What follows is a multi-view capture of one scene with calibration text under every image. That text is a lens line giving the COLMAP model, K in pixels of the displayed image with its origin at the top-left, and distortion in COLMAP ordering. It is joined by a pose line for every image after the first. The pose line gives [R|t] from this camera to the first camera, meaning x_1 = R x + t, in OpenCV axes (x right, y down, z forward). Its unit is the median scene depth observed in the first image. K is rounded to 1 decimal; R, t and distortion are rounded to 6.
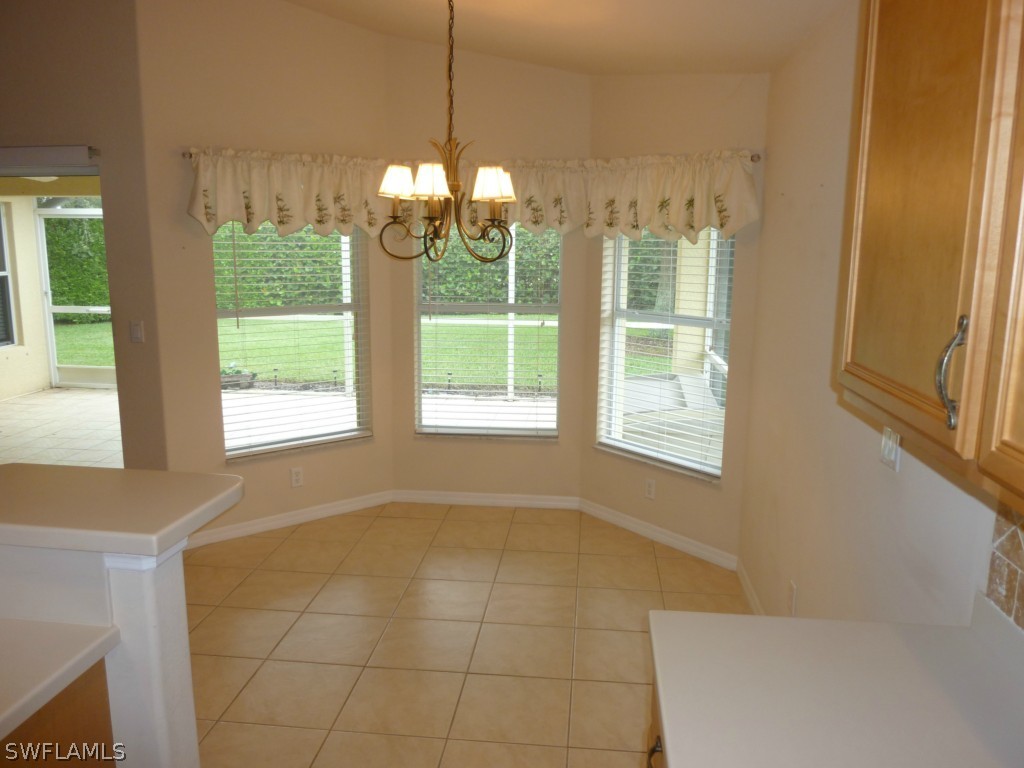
lens RADIAL K [[788.9, 0, 513.4], [0, 788.9, 380.4], [0, 0, 1]] dist [-0.031986, 0.002681]
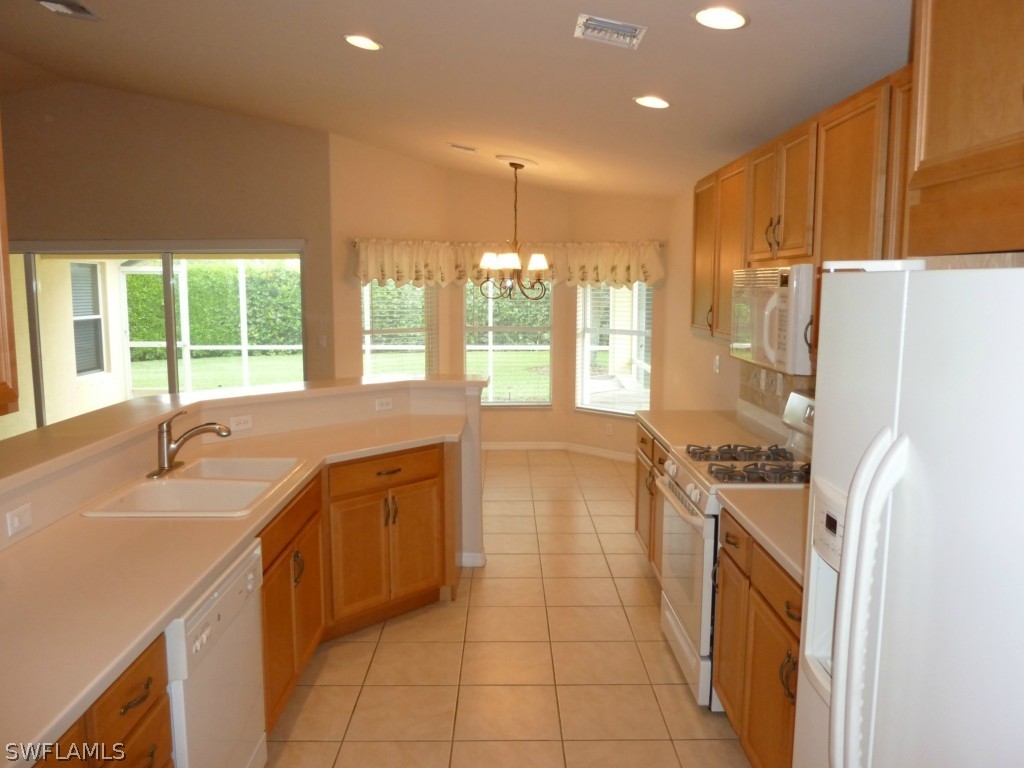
lens RADIAL K [[788.9, 0, 512.3], [0, 788.9, 385.5], [0, 0, 1]] dist [-0.031986, 0.002681]
pose [[0.993788, -0.022410, 0.109009, -0.229648], [0.028044, 0.998334, -0.050430, 0.123700], [-0.107697, 0.053174, 0.992761, -0.721559]]
